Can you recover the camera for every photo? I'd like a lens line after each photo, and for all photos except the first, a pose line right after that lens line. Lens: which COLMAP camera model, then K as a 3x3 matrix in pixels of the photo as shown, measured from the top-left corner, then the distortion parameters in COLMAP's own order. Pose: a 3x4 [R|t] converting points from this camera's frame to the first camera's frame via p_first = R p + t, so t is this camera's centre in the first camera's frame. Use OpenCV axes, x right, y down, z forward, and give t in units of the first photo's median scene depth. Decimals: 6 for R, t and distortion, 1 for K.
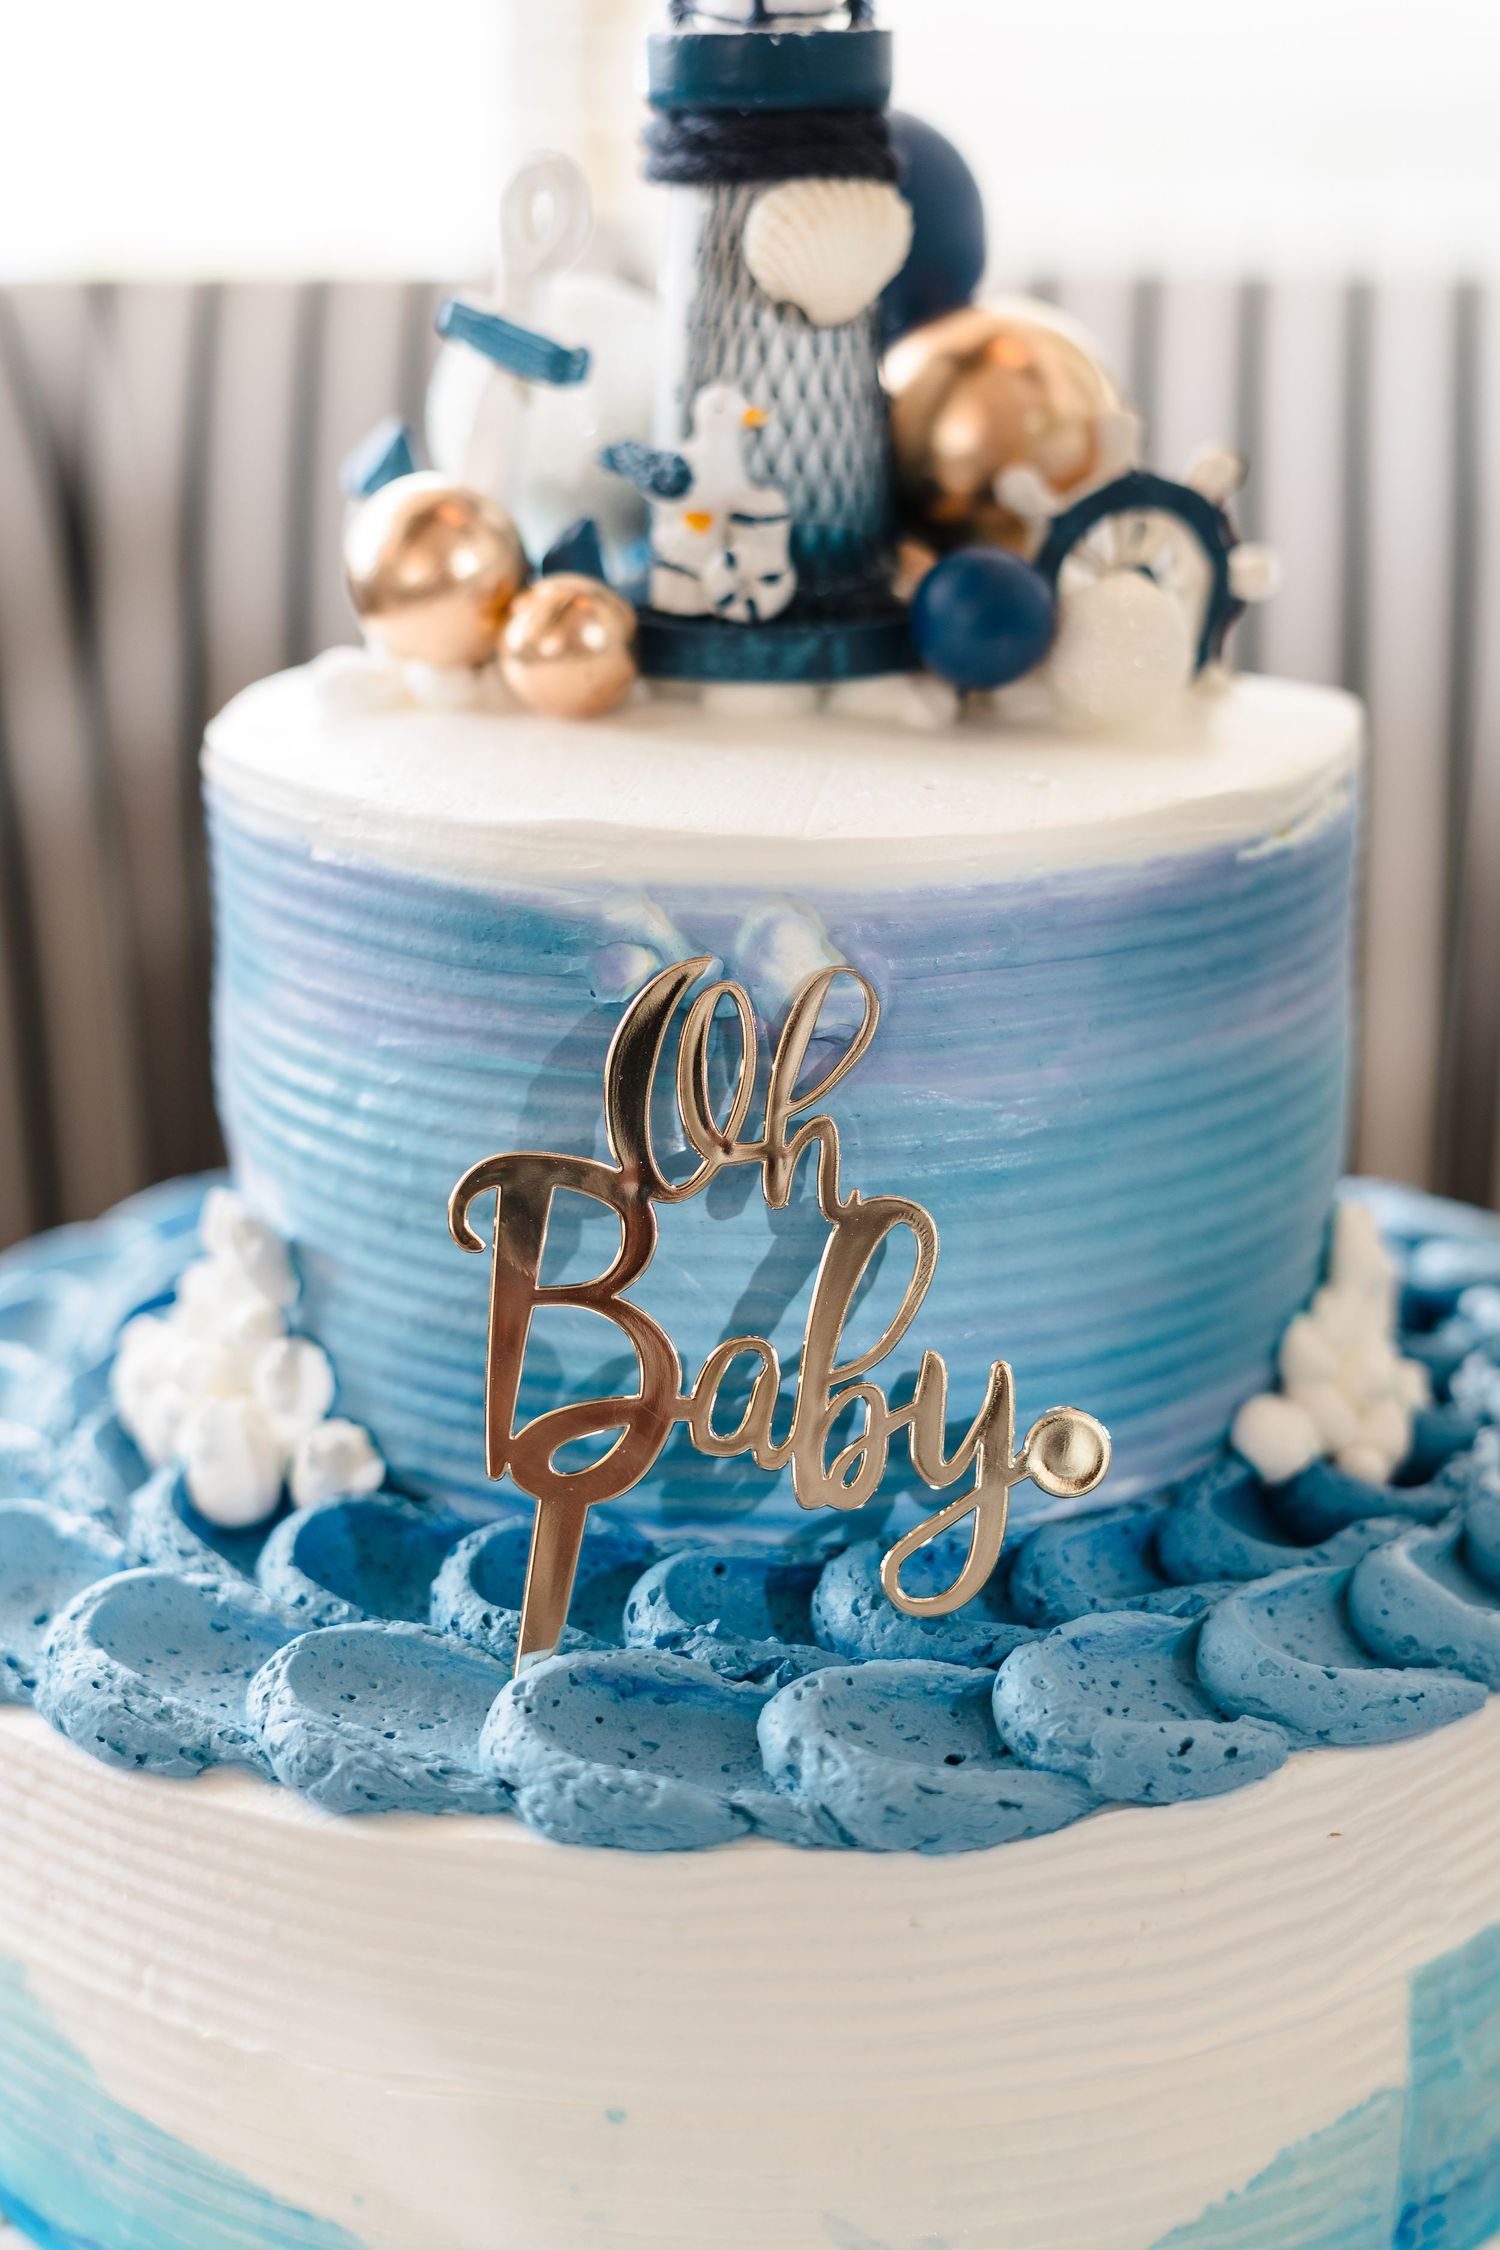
lens RADIAL K [[3680.3, 0, 750.9], [0, 3680.3, 1124.3], [0, 0, 1]] dist [-0.046032, 0.000000]
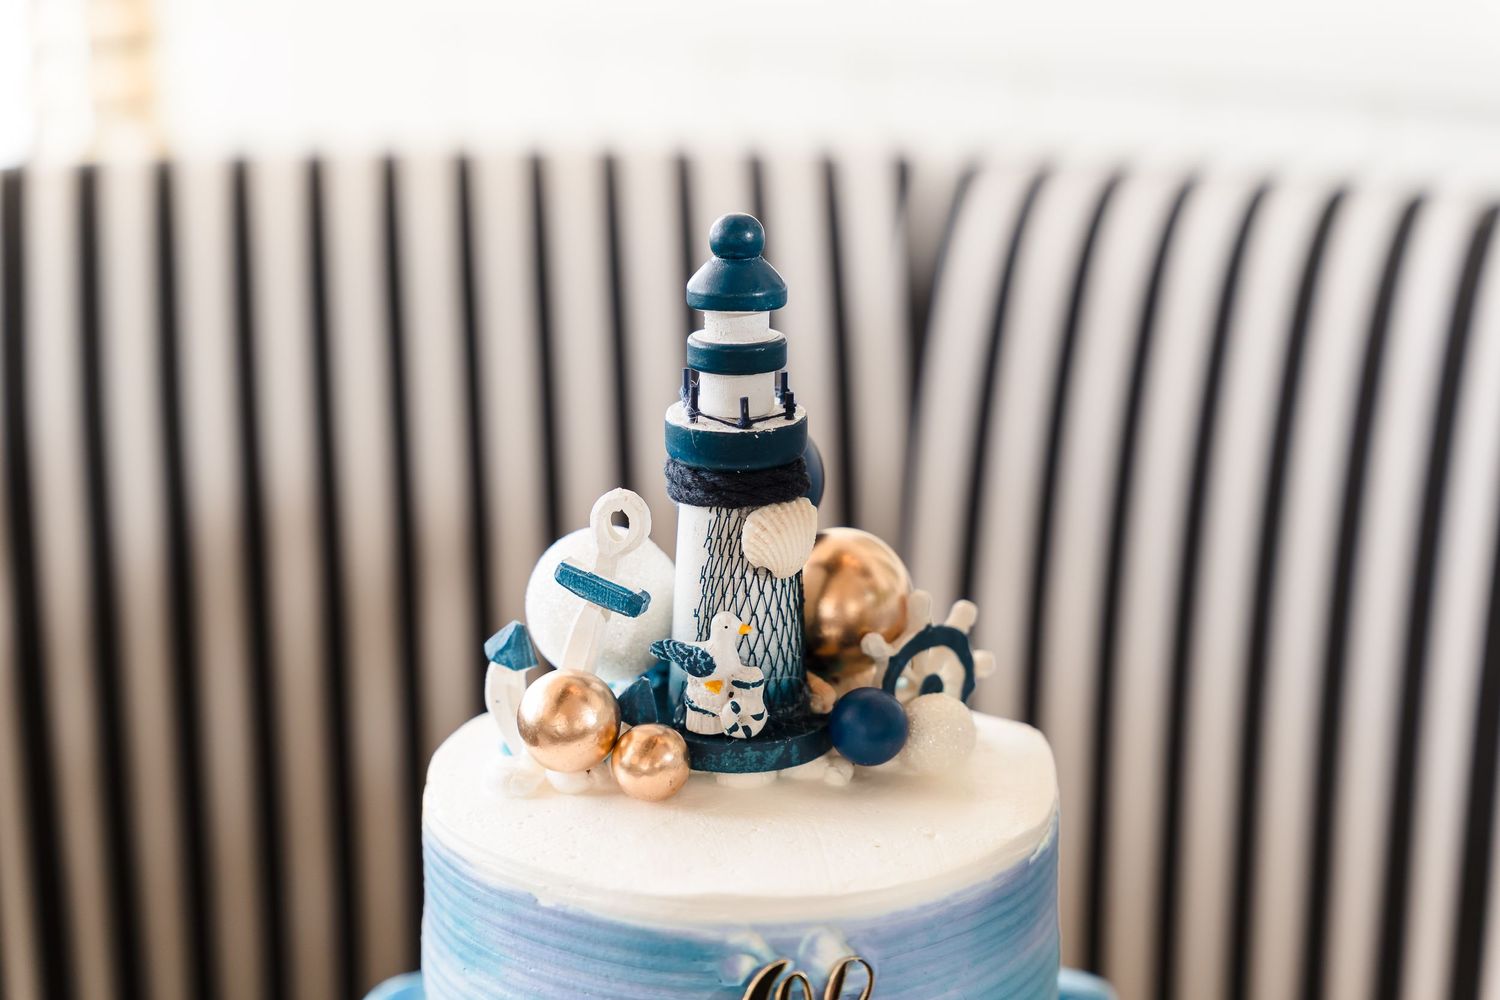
lens RADIAL K [[2912.0, 0, 750.3], [0, 2912.0, 498.4], [0, 0, 1]] dist [0.018348, 0.000000]
pose [[0.971749, -0.060209, 0.228208, -0.331188], [0.065425, 0.997739, -0.015350, -0.241716], [-0.226768, 0.029847, 0.973491, -0.420478]]
